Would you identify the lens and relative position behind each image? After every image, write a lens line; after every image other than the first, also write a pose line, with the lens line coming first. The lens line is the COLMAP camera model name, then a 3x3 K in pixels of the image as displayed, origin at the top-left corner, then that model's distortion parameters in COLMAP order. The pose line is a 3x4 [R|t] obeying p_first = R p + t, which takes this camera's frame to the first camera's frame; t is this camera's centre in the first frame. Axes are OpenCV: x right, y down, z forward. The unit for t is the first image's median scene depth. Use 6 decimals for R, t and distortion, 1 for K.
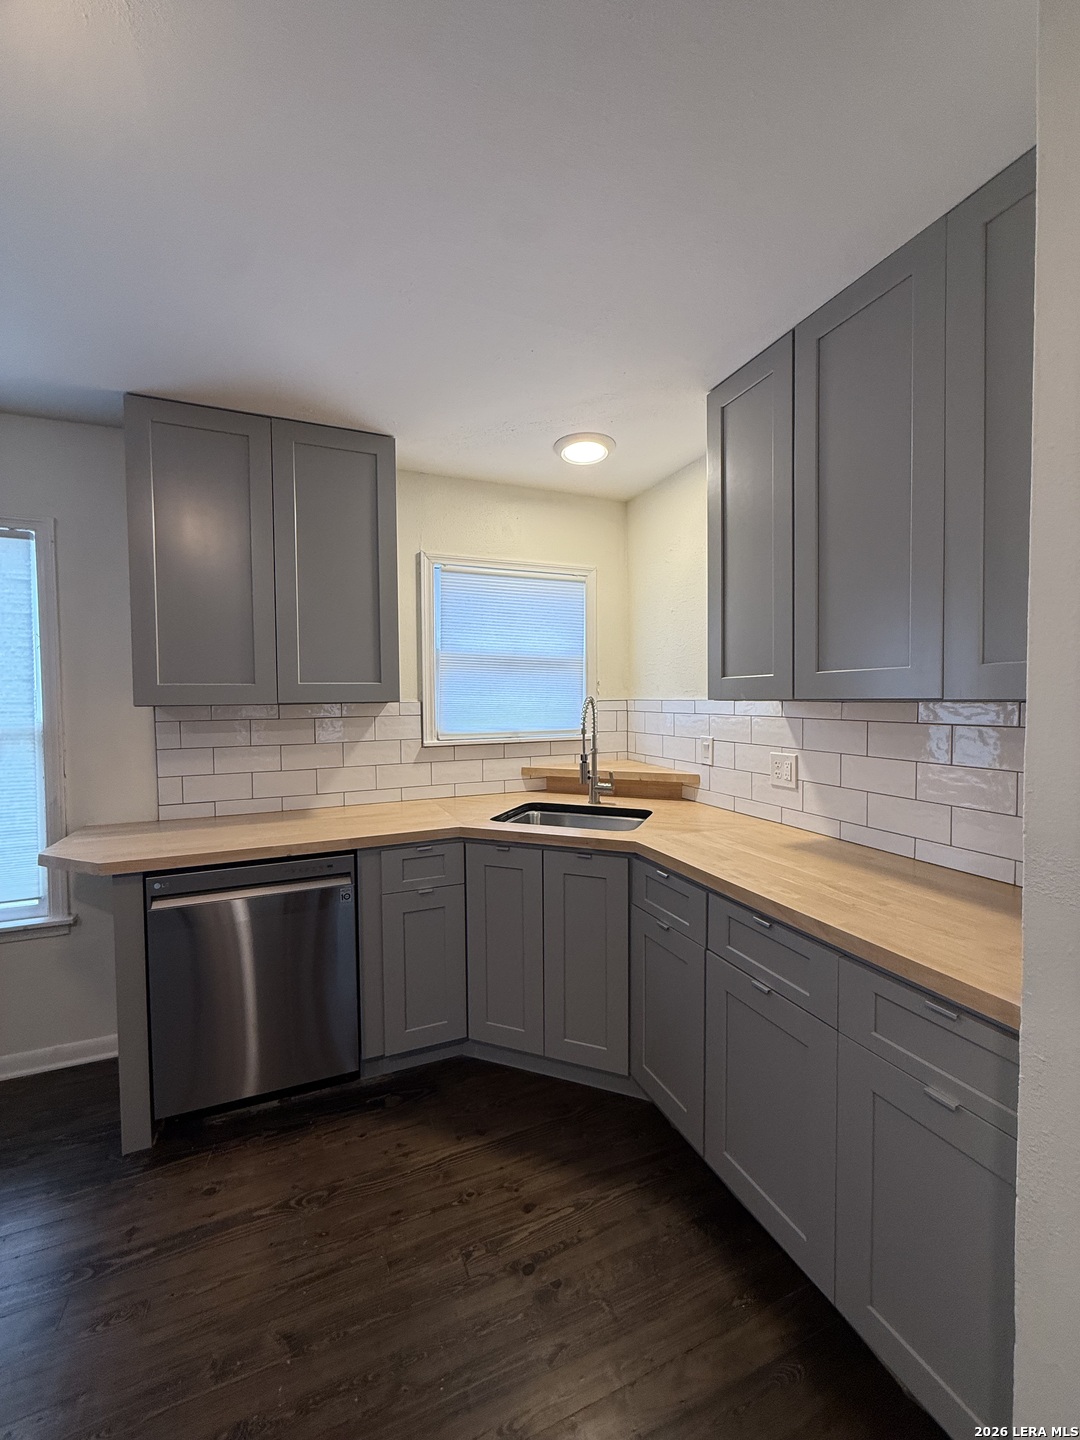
lens RADIAL K [[575.3, 0, 541.1], [0, 575.3, 688.0], [0, 0, 1]] dist [-0.000881, 0.000107]
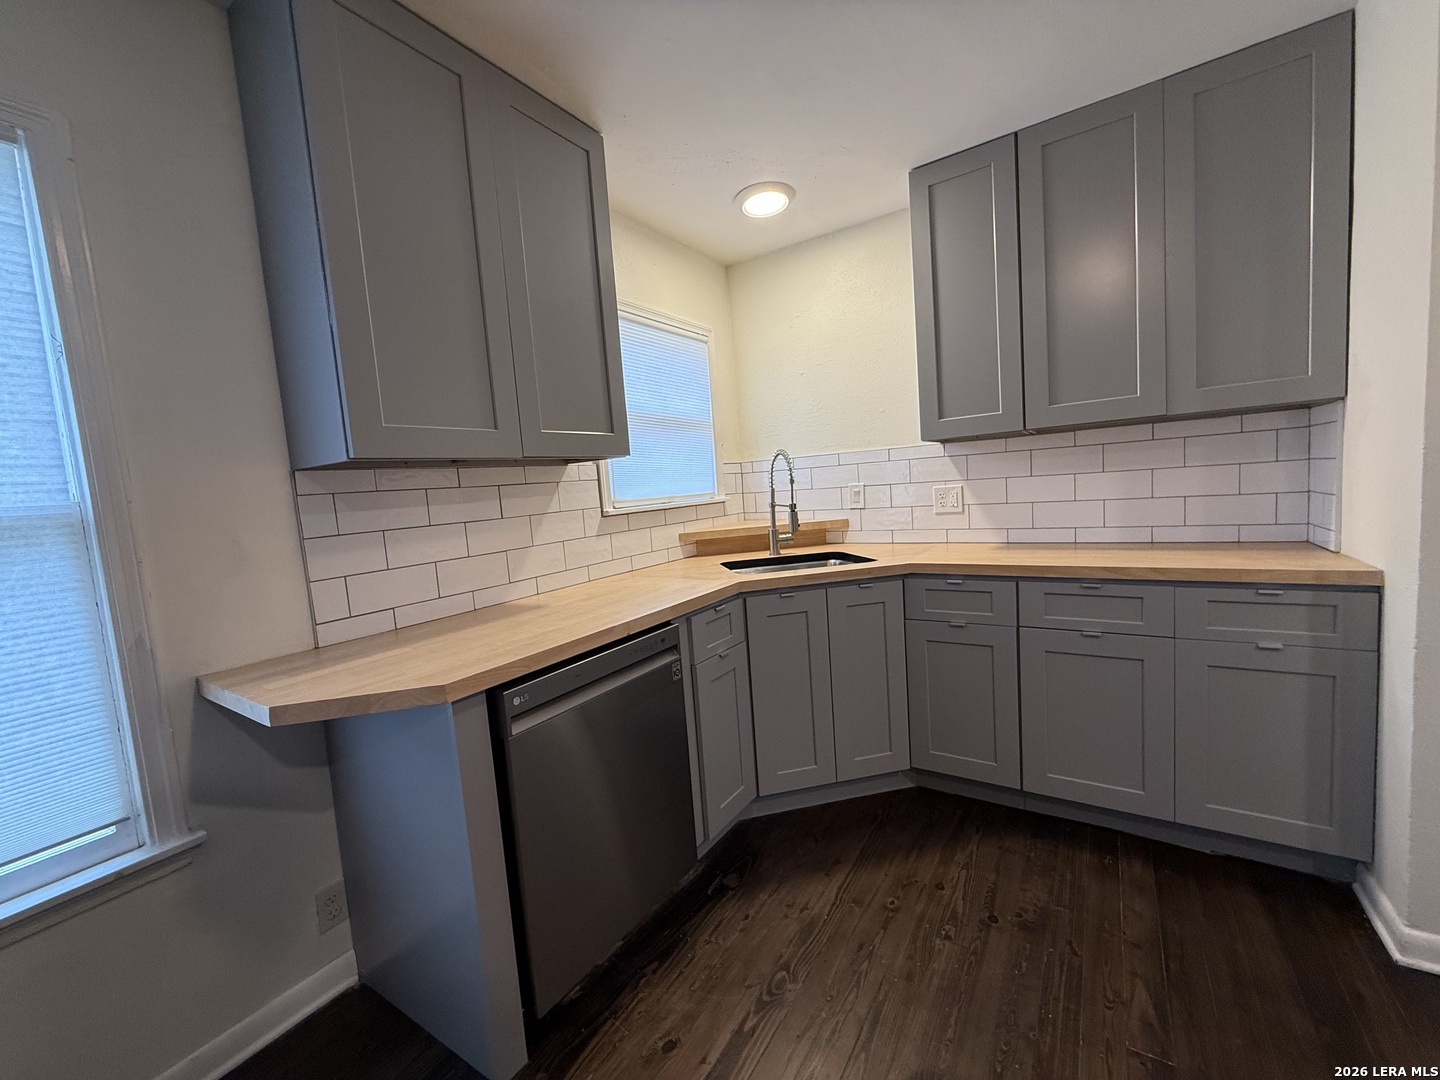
lens RADIAL K [[579.8, 0, 717.0], [0, 579.8, 513.4], [0, 0, 1]] dist [0.001092, -0.000008]
pose [[0.834611, -0.078970, 0.545149, -0.630151], [0.057530, 0.996754, 0.056312, 0.068763], [-0.547827, -0.015637, 0.836446, 0.211528]]
